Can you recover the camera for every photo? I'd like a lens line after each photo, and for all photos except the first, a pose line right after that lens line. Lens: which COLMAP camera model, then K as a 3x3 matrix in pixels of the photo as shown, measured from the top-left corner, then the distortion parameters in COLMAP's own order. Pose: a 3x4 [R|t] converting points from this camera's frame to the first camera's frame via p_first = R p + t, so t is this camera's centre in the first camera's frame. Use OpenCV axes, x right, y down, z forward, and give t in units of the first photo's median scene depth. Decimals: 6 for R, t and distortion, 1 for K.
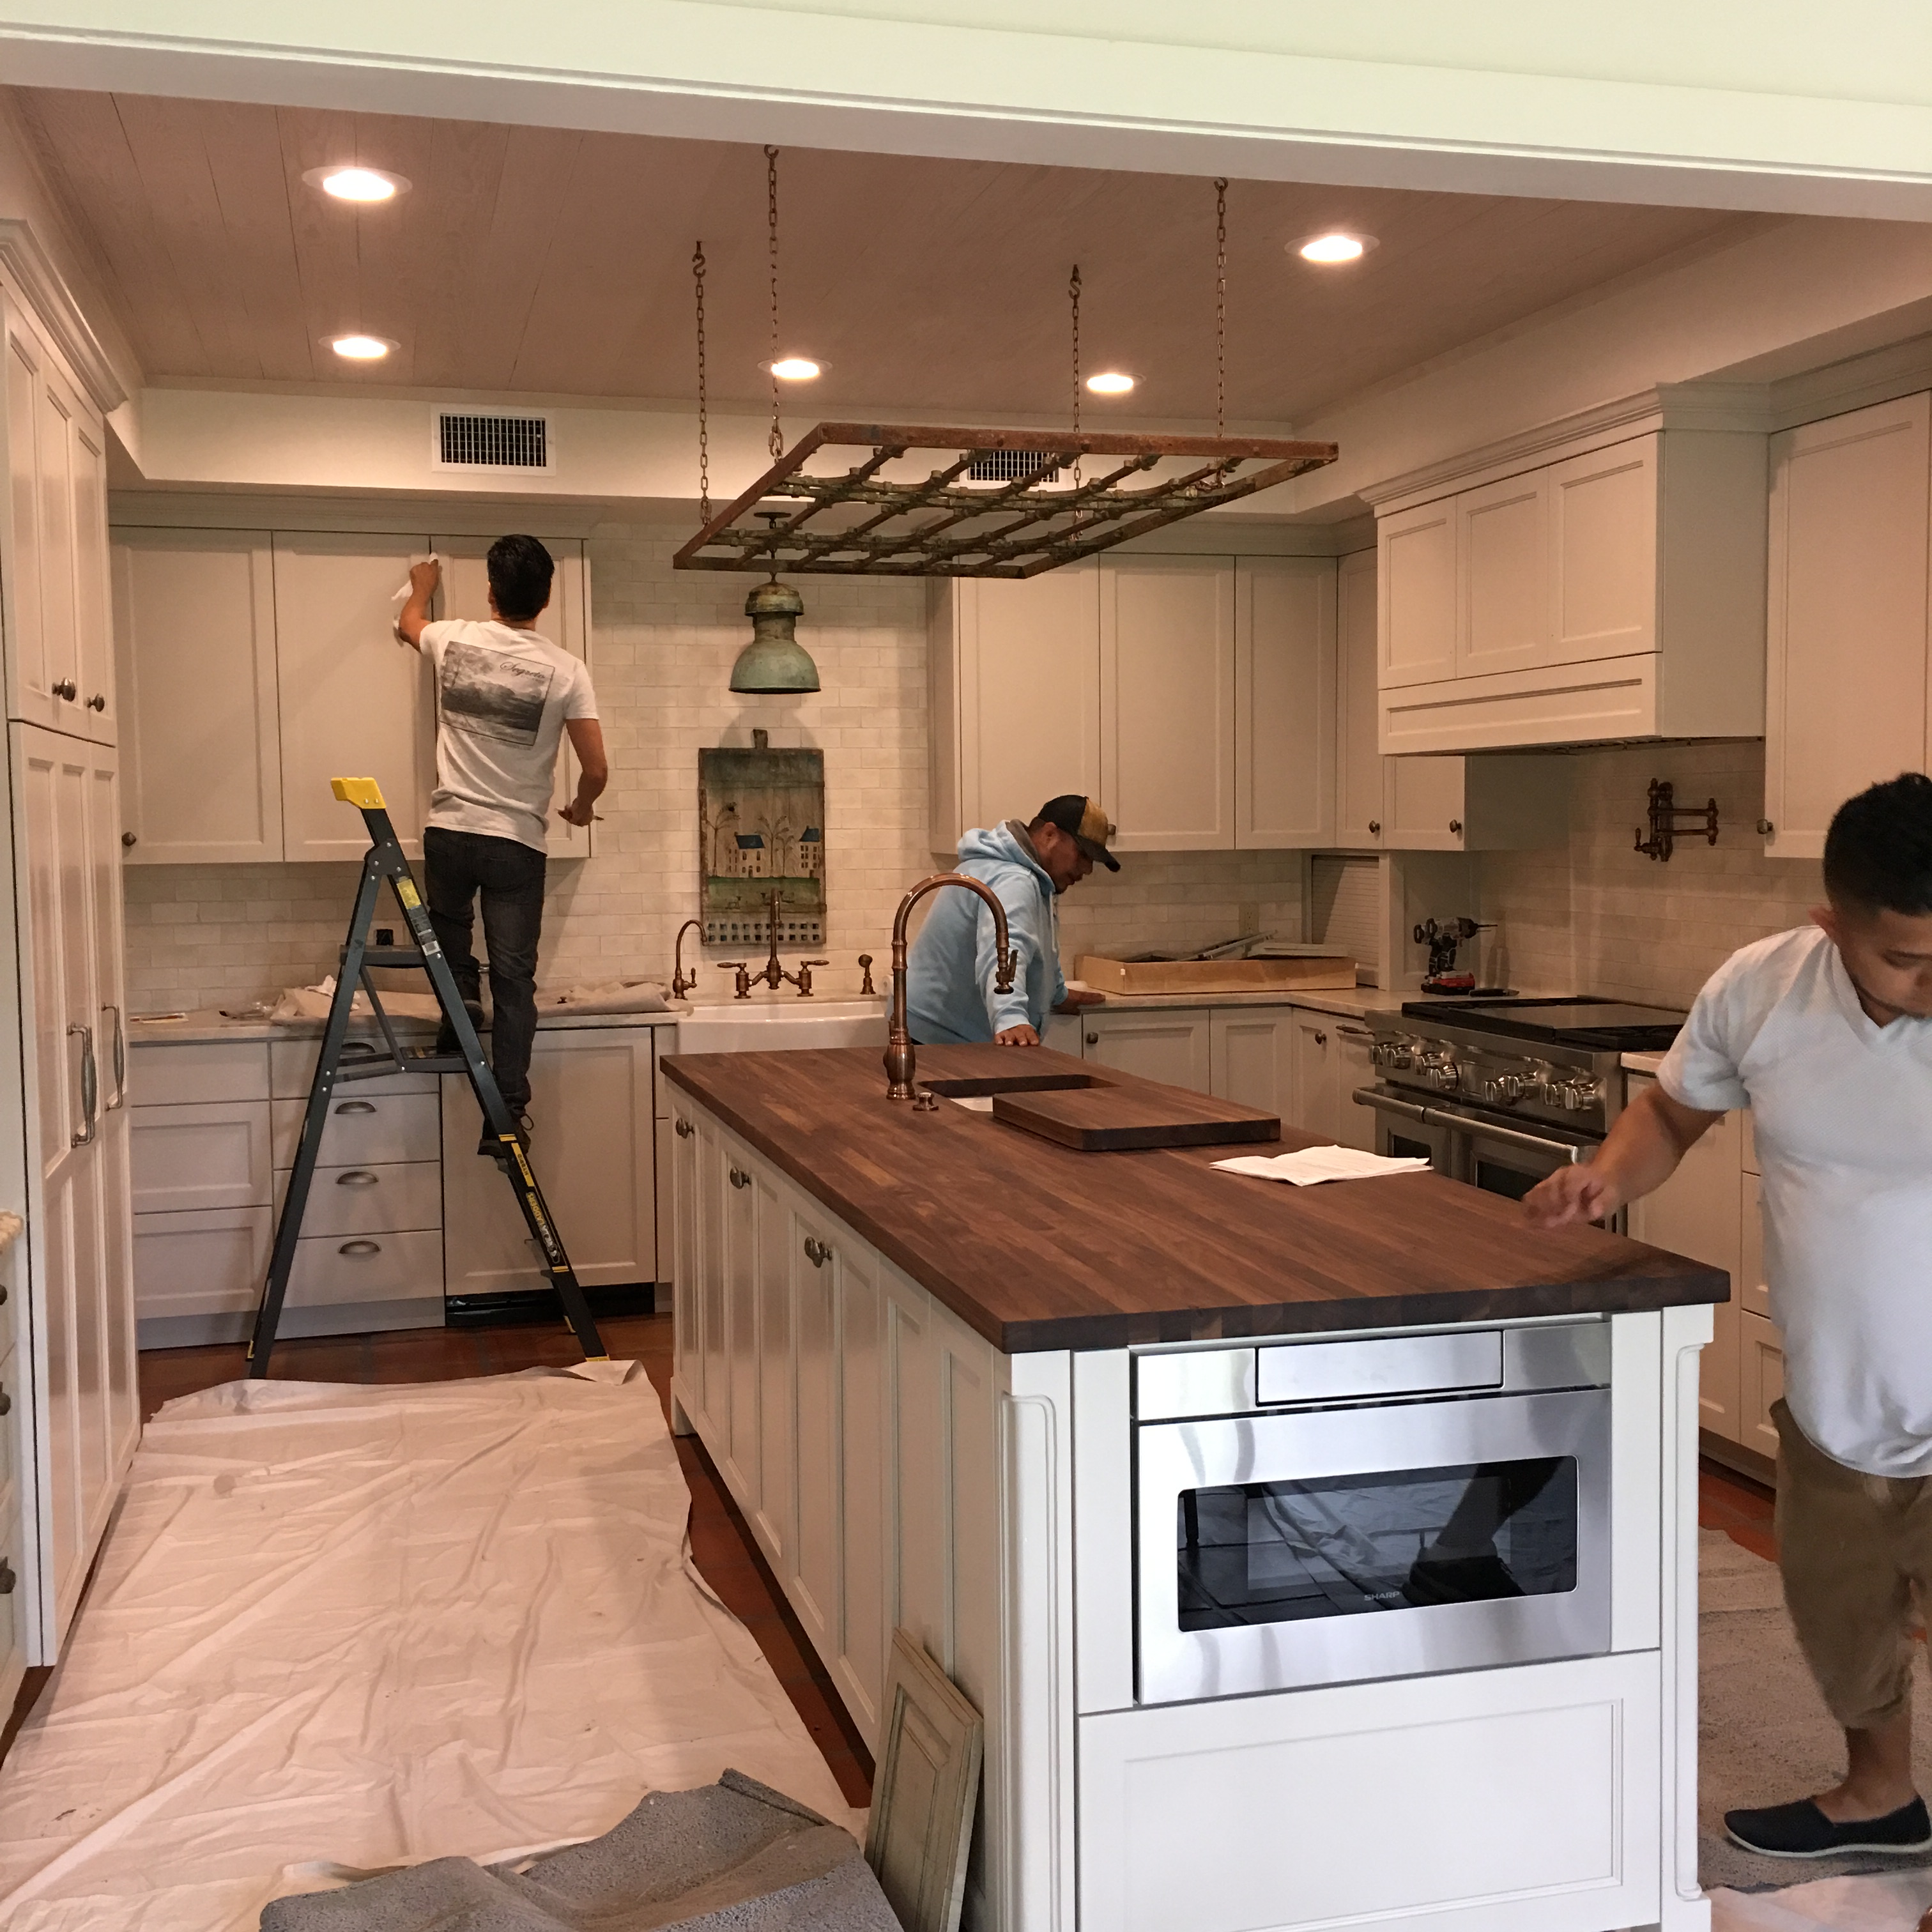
lens RADIAL K [[2133.8, 0, 966.0], [0, 2133.8, 966.0], [0, 0, 1]] dist [0.043054, 0.007523]
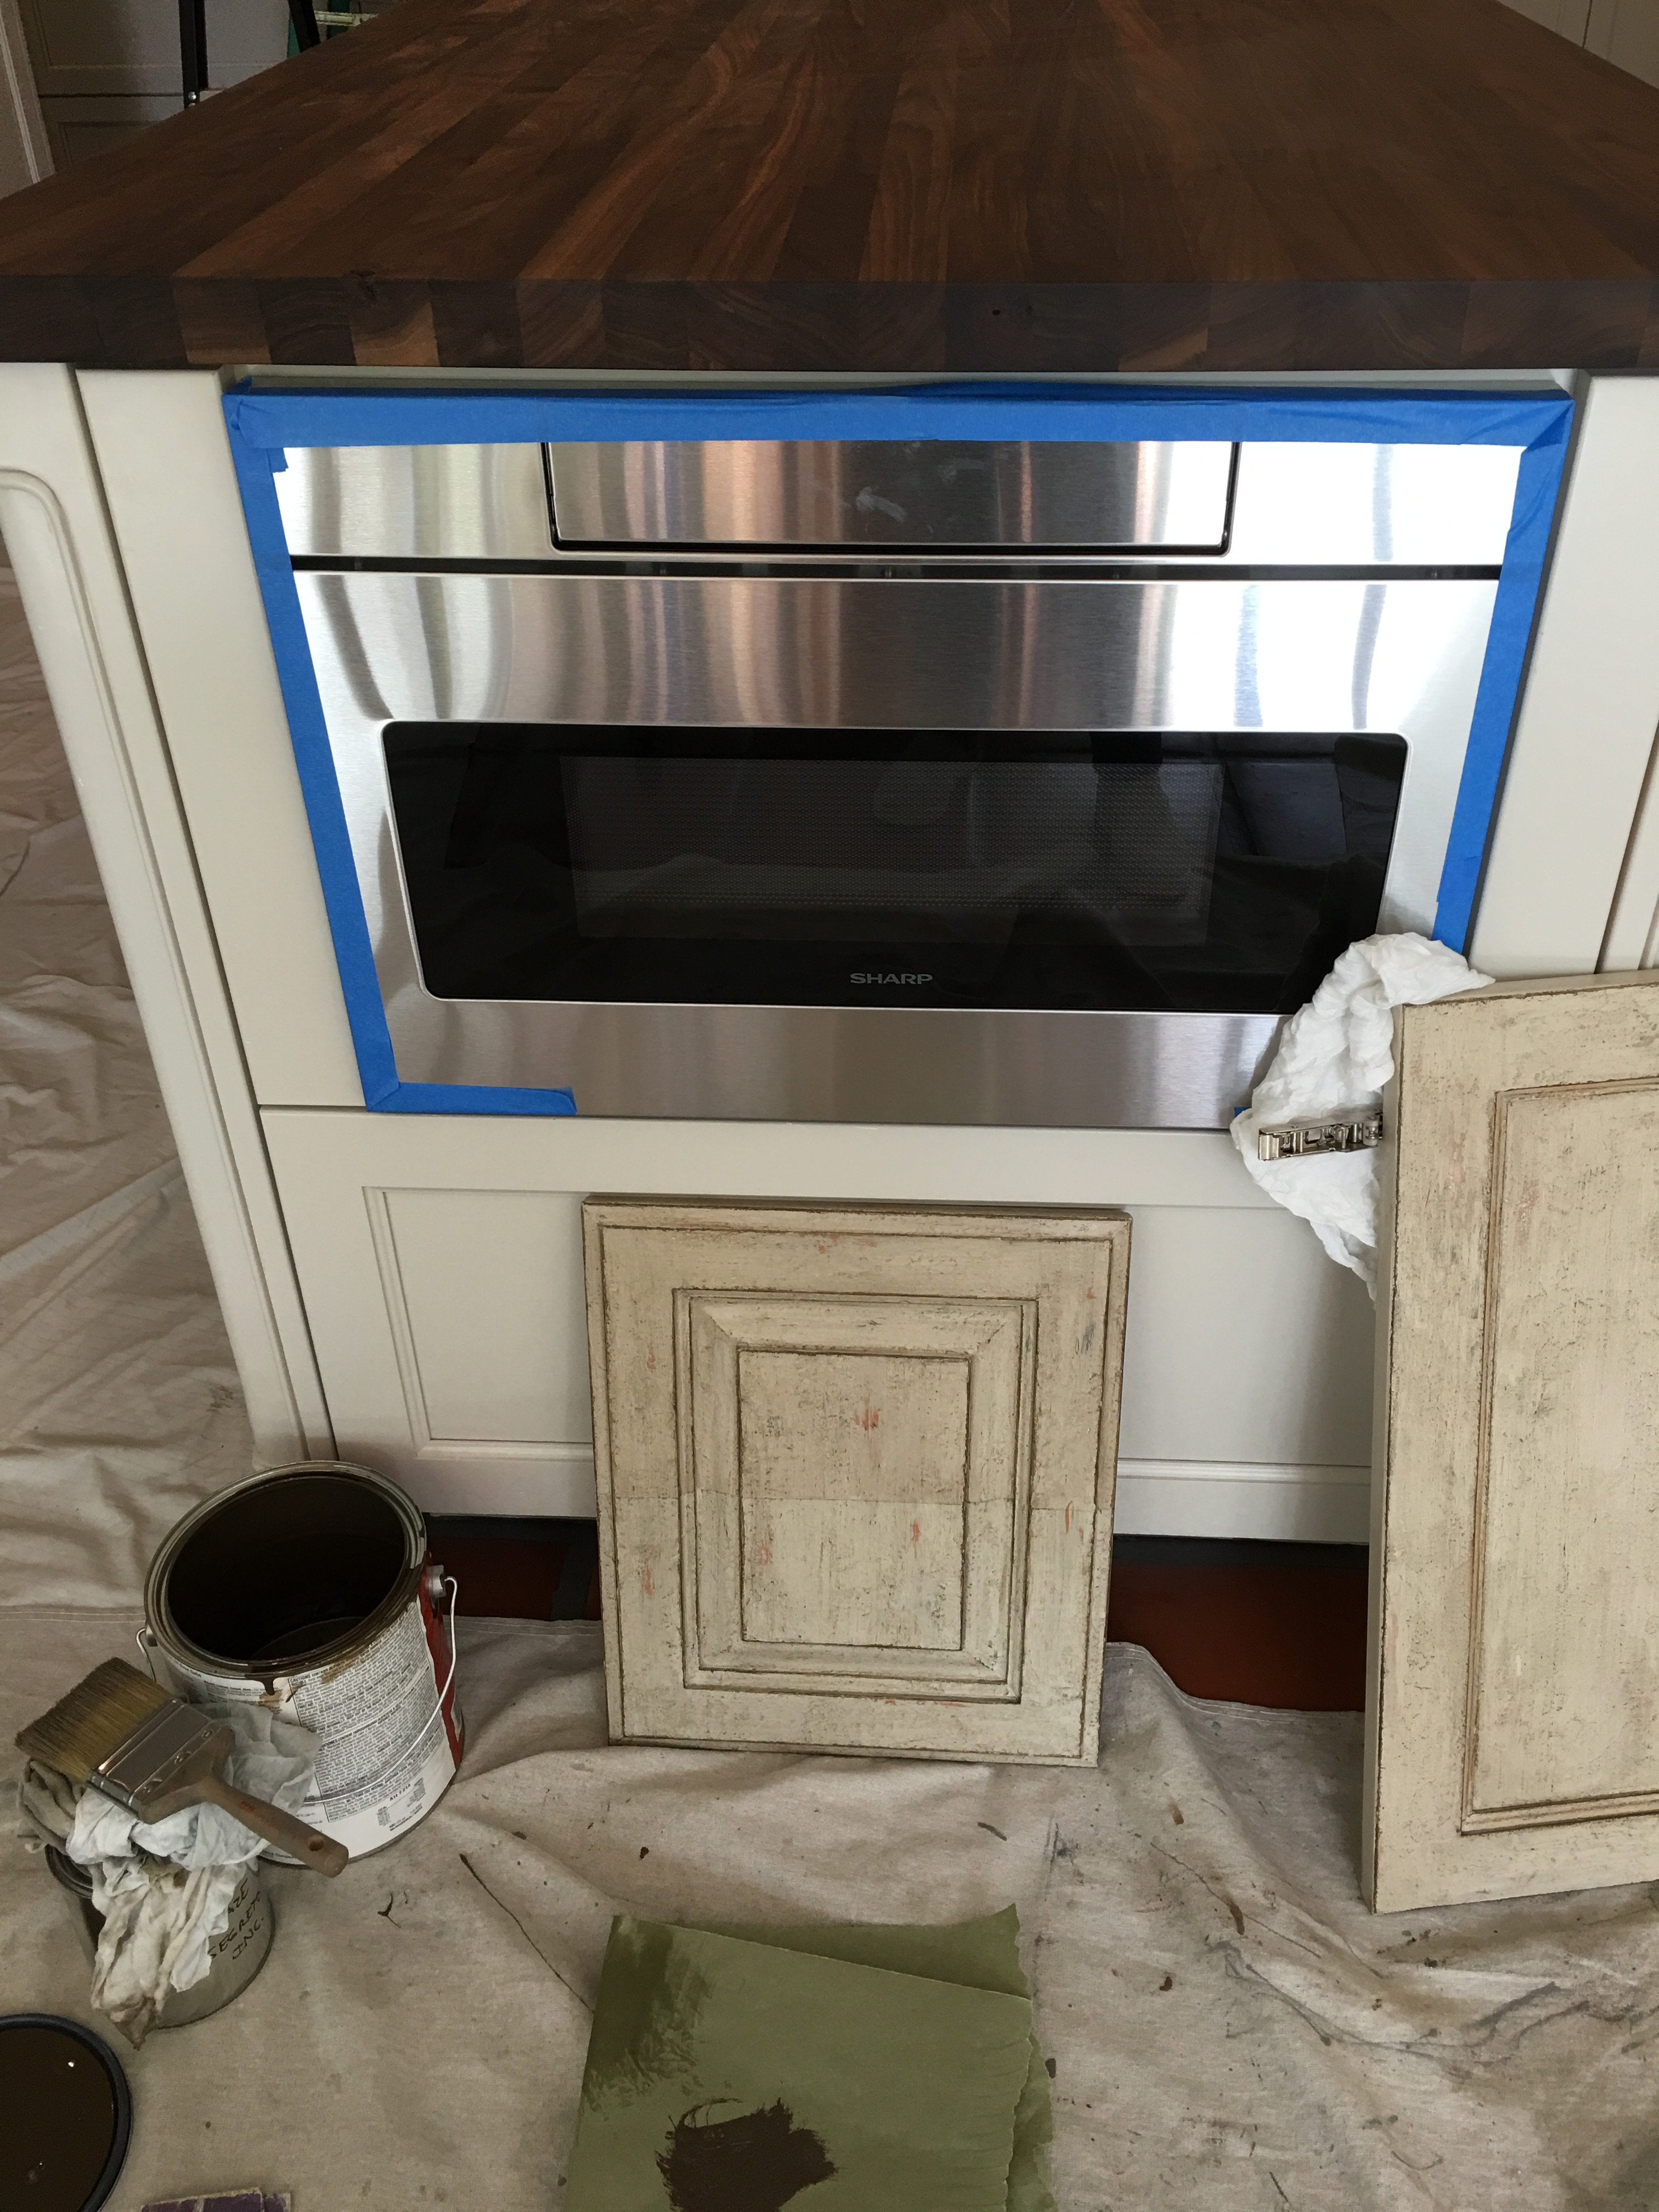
lens RADIAL K [[1911.1, 0, 829.5], [0, 1911.1, 1106.0], [0, 0, 1]] dist [0.086233, -0.114377]
pose [[0.946474, 0.180950, -0.267291, 0.107232], [-0.013823, 0.850051, 0.526519, 0.035665], [0.322485, -0.494642, 0.807052, 0.234315]]
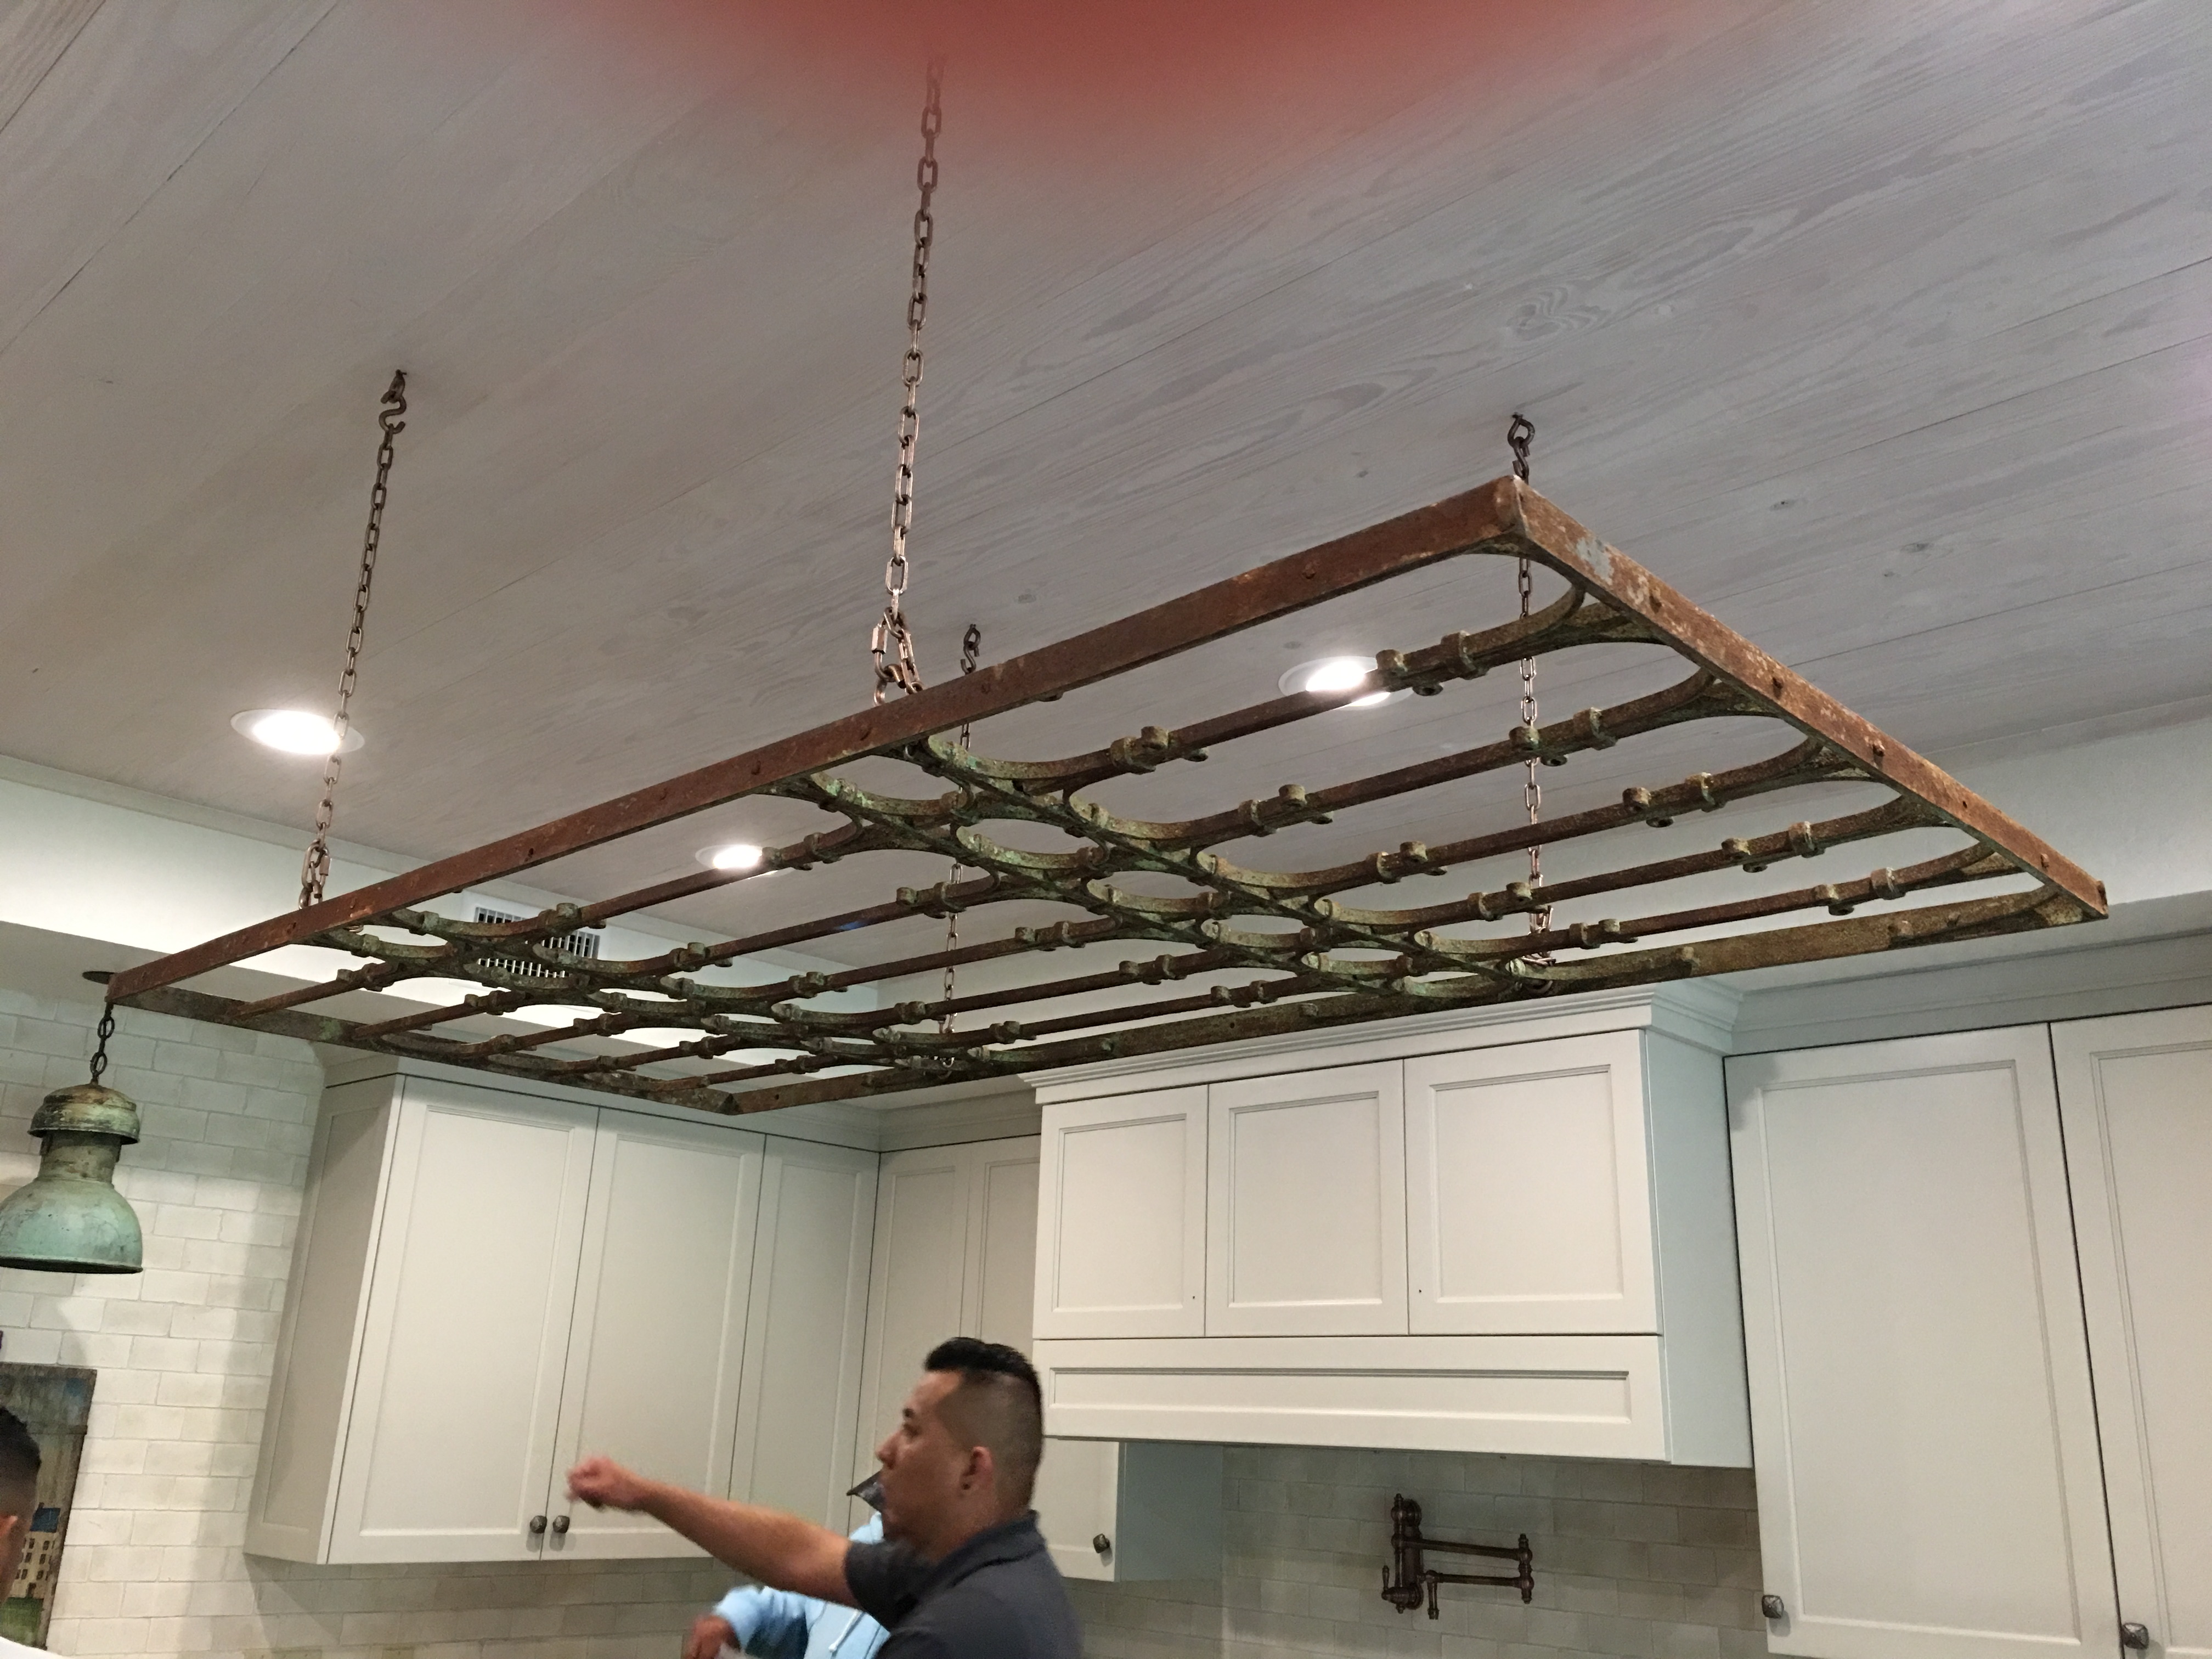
lens RADIAL K [[1911.1, 0, 1106.0], [0, 1911.1, 829.5], [0, 0, 1]] dist [0.086233, -0.114377]
pose [[0.860078, 0.198639, 0.469902, -0.116374], [-0.012662, 0.929112, -0.369581, -0.046646], [-0.510005, 0.311919, 0.801624, 0.387929]]
